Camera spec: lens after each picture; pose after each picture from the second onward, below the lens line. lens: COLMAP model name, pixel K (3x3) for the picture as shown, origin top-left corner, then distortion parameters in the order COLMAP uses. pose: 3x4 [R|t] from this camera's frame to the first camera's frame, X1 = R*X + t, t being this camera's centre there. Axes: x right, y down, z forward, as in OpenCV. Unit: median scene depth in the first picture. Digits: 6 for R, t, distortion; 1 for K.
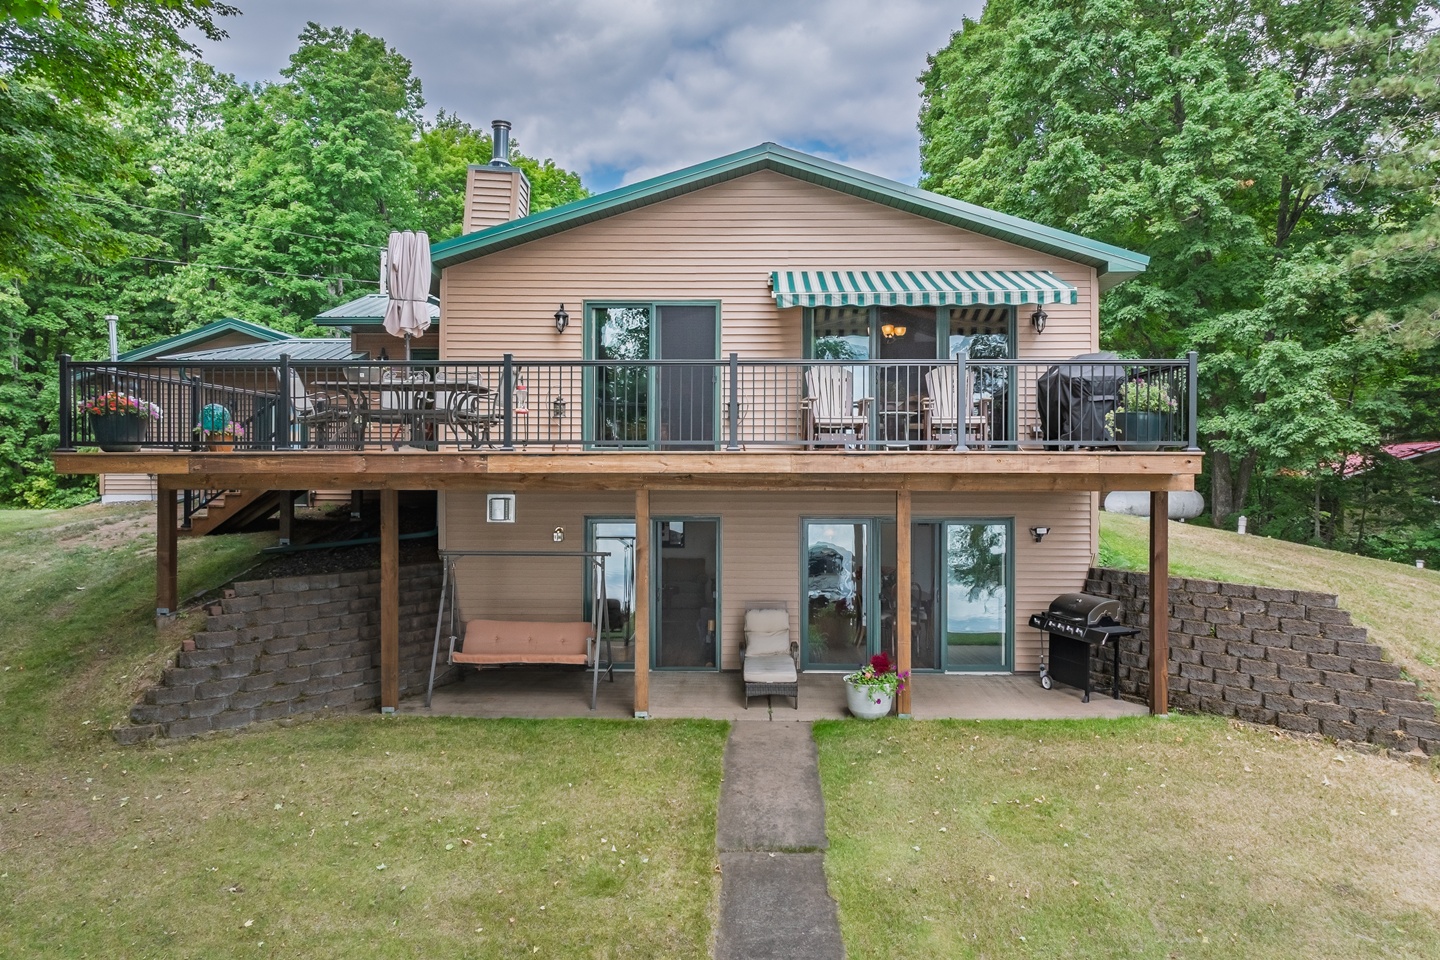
lens RADIAL K [[1016.7, 0, 720.0], [0, 1016.7, 480.0], [0, 0, 1]] dist [-0.000239, 0.002489]
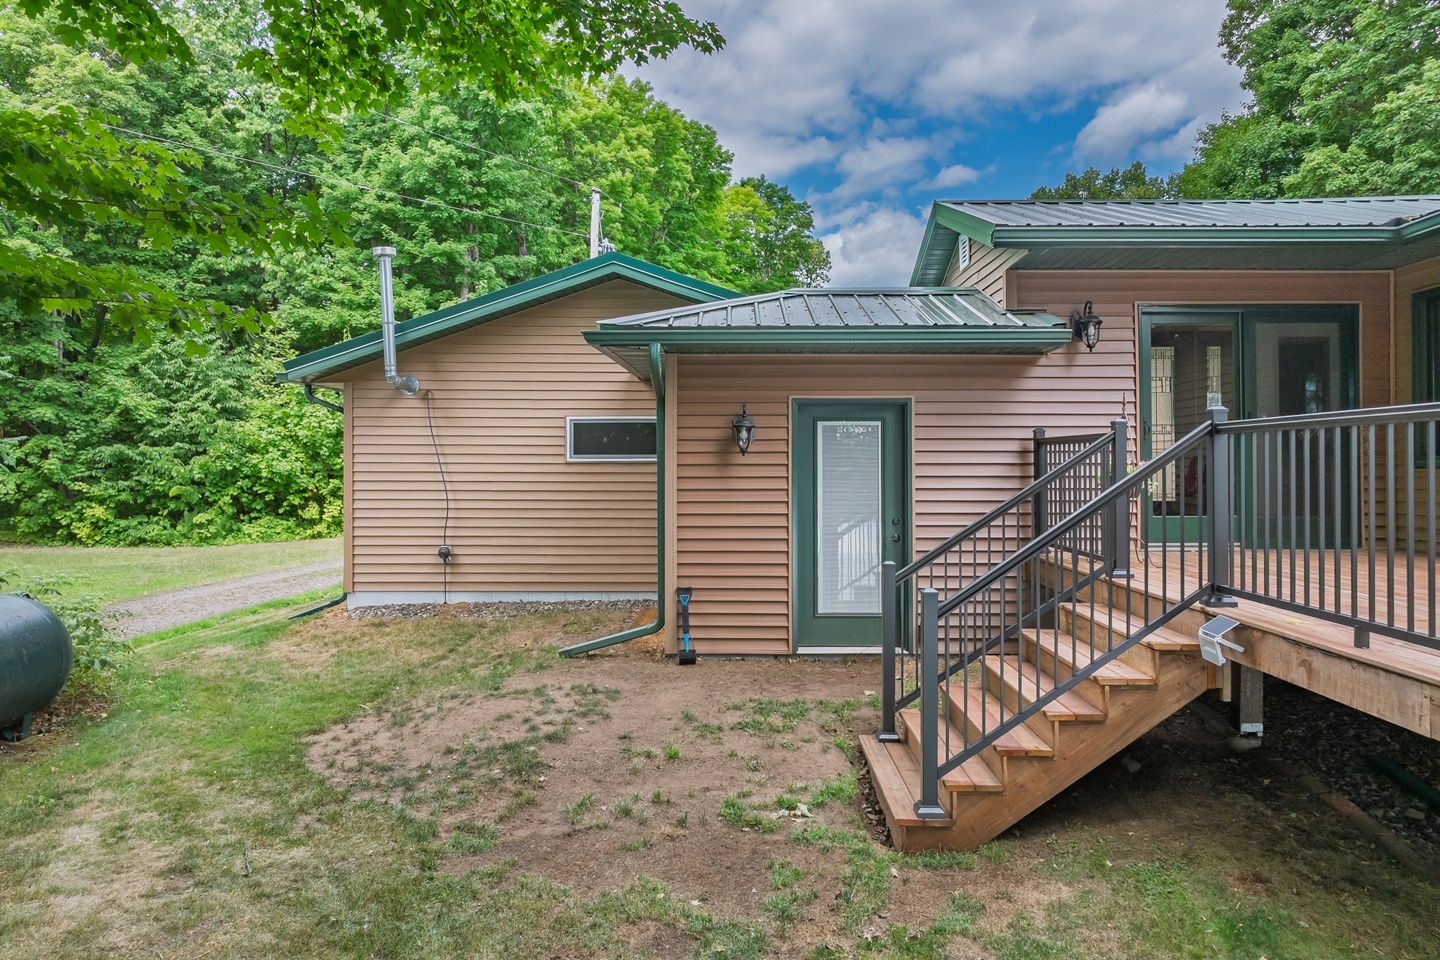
lens RADIAL K [[1024.8, 0, 721.3], [0, 1024.8, 450.4], [0, 0, 1]] dist [-0.021823, 0.021621]
pose [[0.999628, 0.000426, 0.027254, -0.220494], [0.000152, 0.999775, -0.021215, -0.024094], [-0.027257, 0.021212, 0.999403, 0.231512]]
